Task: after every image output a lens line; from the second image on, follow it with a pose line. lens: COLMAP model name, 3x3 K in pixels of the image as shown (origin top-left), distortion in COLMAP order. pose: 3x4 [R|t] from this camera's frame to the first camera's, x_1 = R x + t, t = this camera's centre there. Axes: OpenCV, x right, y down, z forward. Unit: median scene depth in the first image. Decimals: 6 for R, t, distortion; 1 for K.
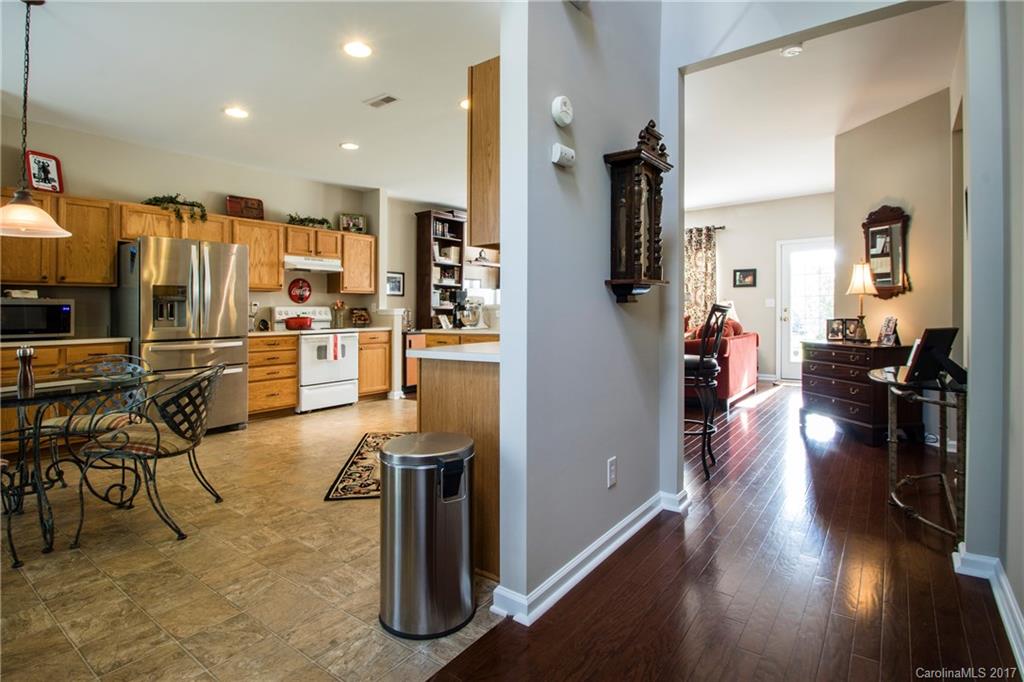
lens RADIAL K [[522.2, 0, 495.6], [0, 522.2, 316.5], [0, 0, 1]] dist [-0.029259, -0.001327]
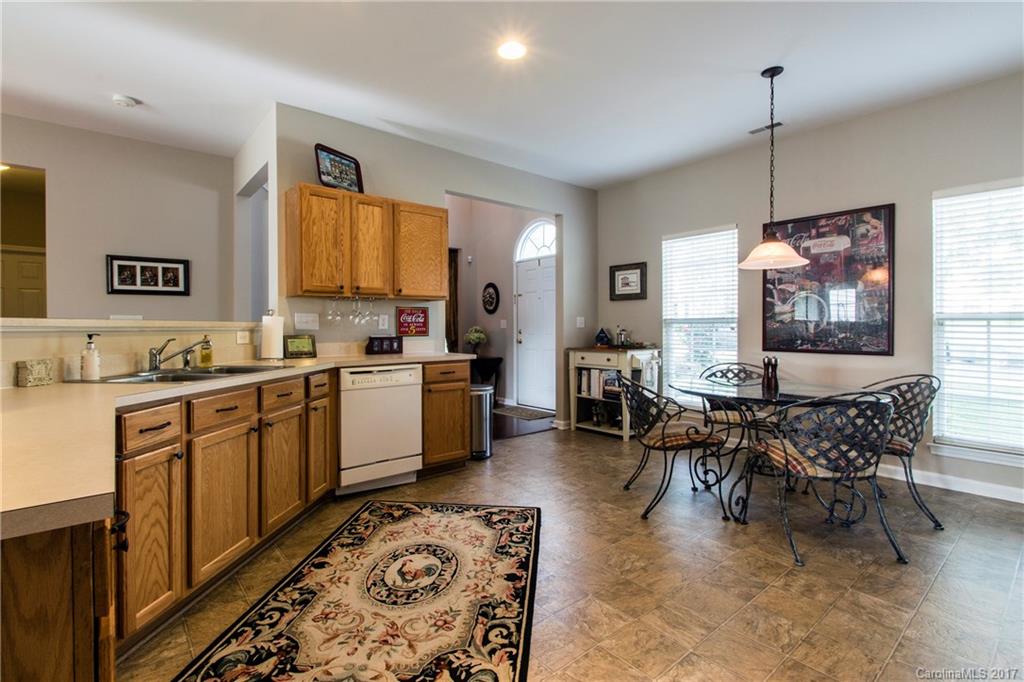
lens RADIAL K [[482.8, 0, 490.6], [0, 482.8, 327.8], [0, 0, 1]] dist [0.000942, -0.000121]
pose [[-0.974081, 0.016380, 0.225605, -0.243857], [0.017423, 0.999845, 0.002633, -0.013805], [-0.225527, 0.006495, -0.974215, 1.051024]]
